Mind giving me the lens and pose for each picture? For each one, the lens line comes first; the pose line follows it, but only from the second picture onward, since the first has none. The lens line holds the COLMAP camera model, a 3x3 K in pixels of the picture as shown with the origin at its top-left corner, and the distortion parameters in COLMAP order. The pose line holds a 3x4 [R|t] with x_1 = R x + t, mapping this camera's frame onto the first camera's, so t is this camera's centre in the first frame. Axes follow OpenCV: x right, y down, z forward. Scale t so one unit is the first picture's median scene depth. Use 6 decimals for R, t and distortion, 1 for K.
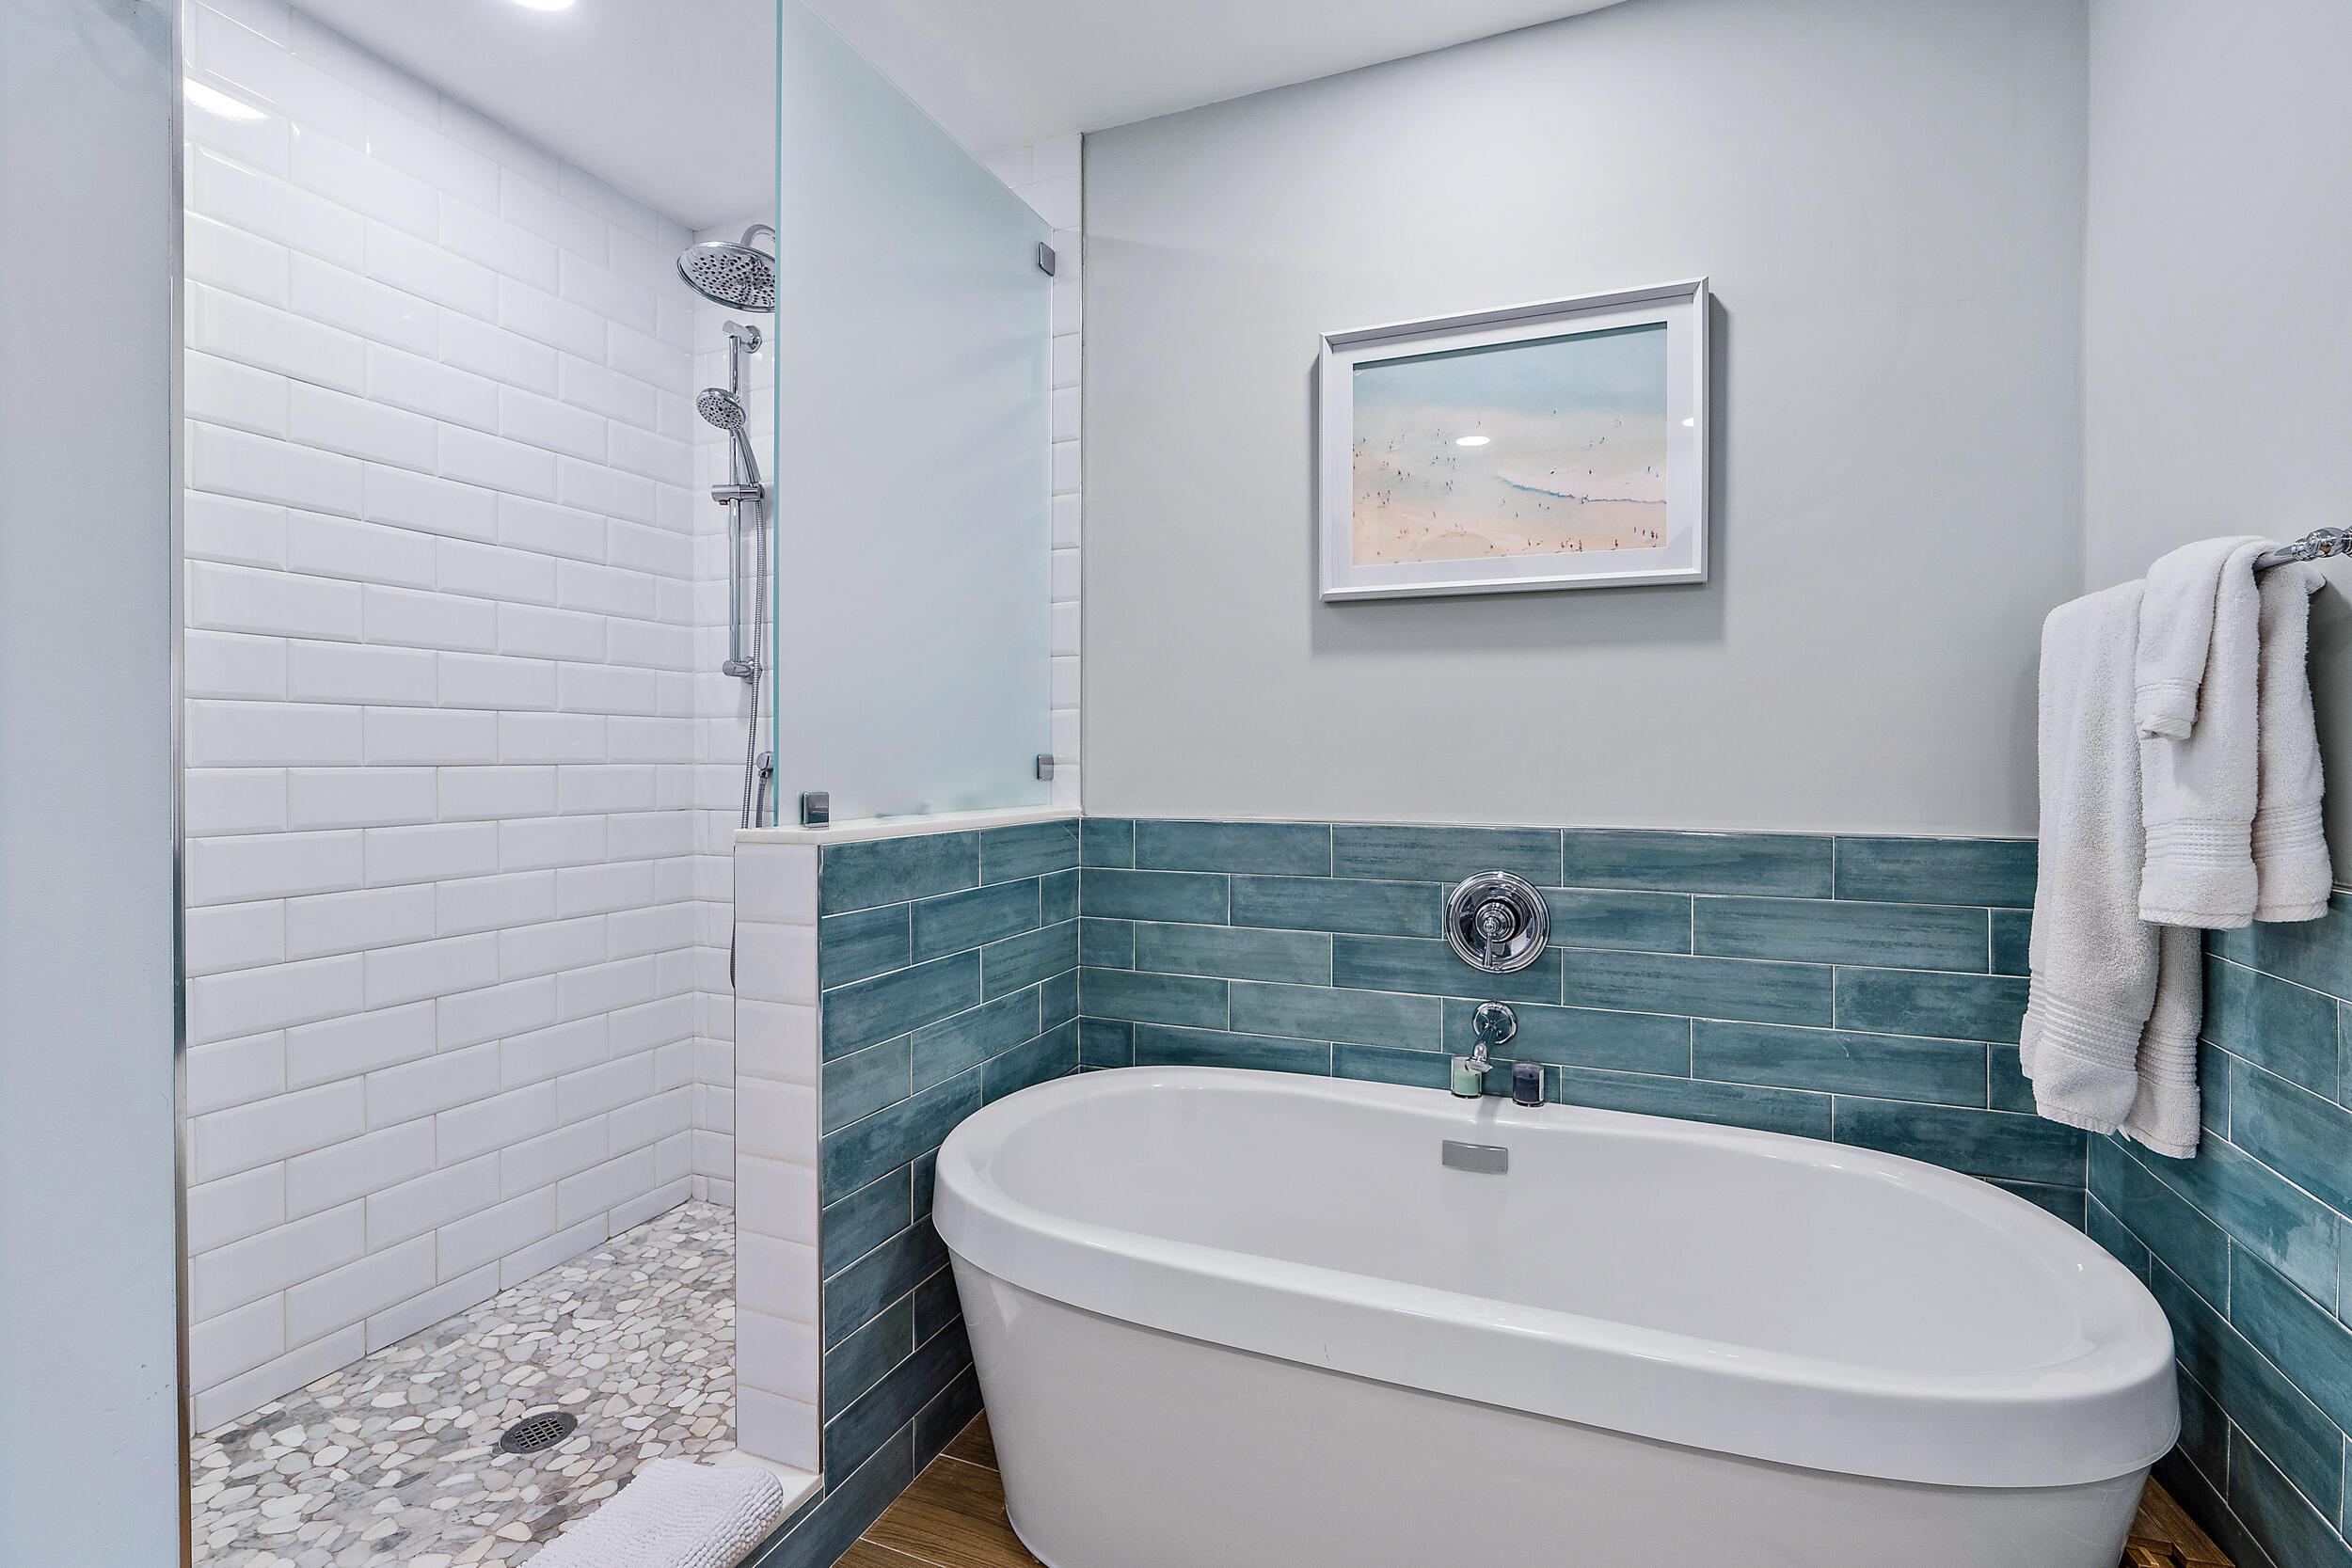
lens RADIAL K [[1075.4, 0, 1180.4], [0, 1075.4, 763.6], [0, 0, 1]] dist [-0.002328, 0.000607]
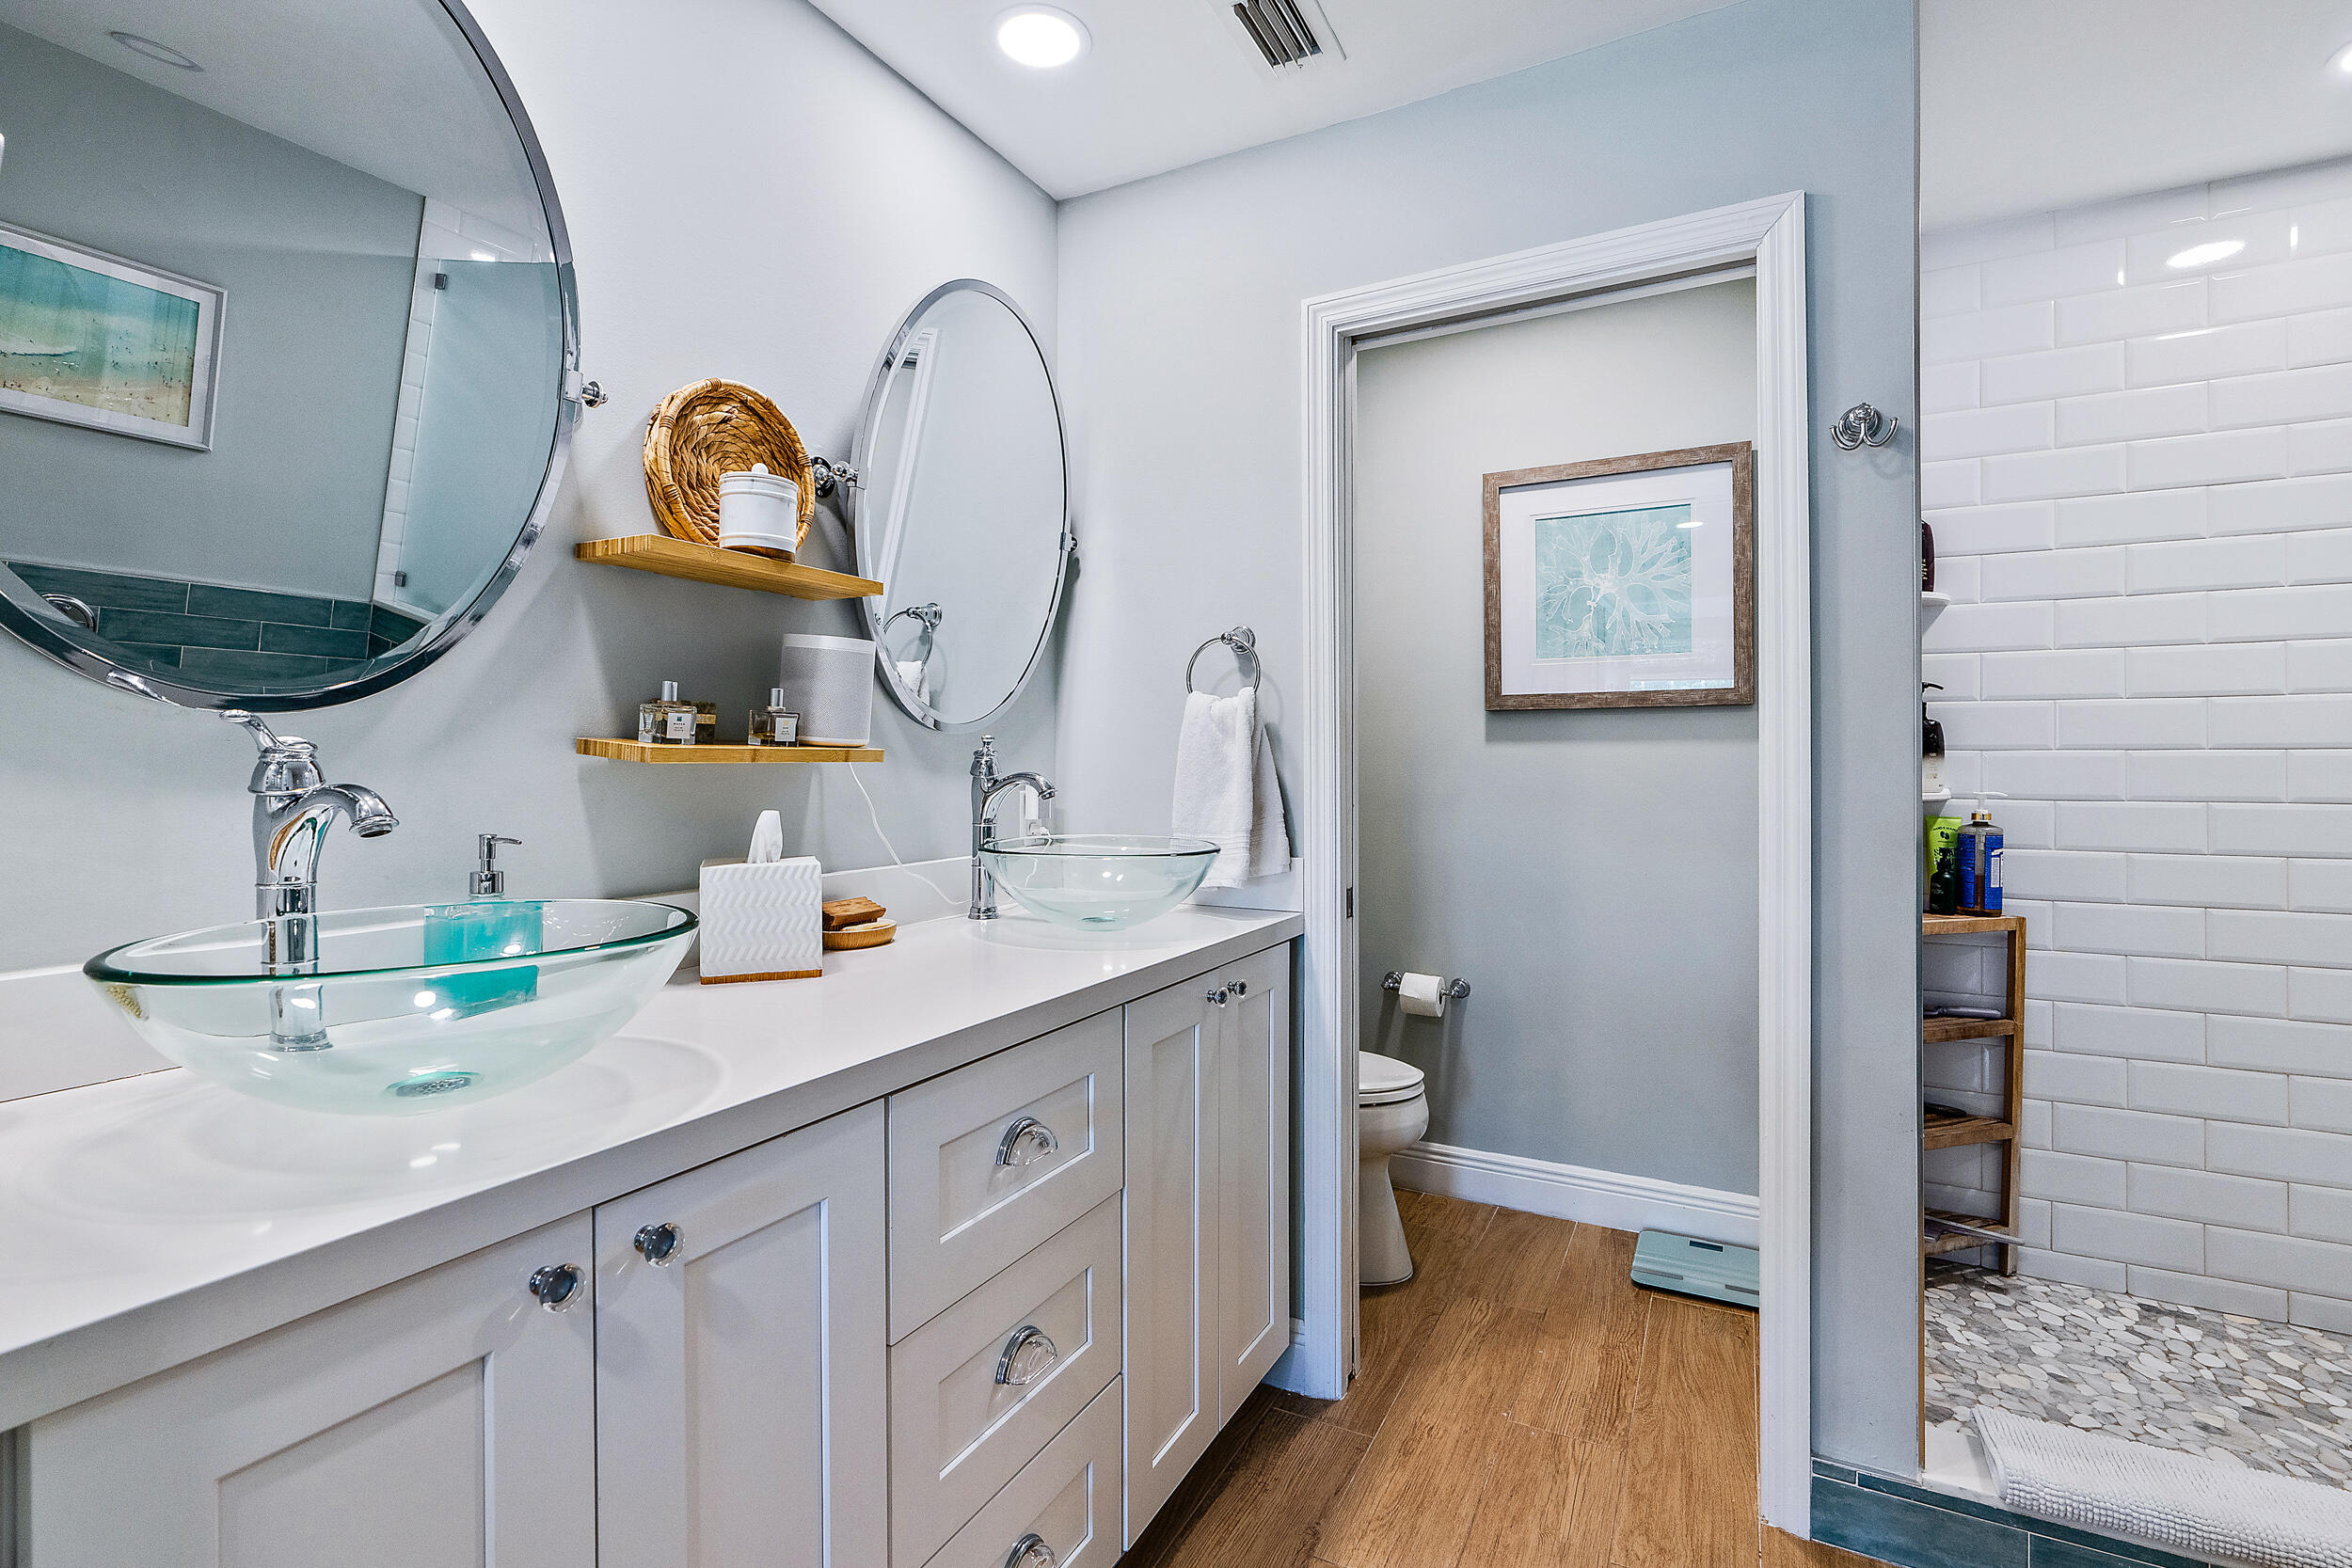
lens RADIAL K [[1075.4, 0, 1177.8], [0, 1075.4, 773.7], [0, 0, 1]] dist [-0.002328, 0.000607]
pose [[-0.091843, 0.002311, -0.995771, 0.544744], [-0.002325, 0.999994, 0.002535, -0.031659], [0.995771, 0.002548, -0.091837, -0.071811]]
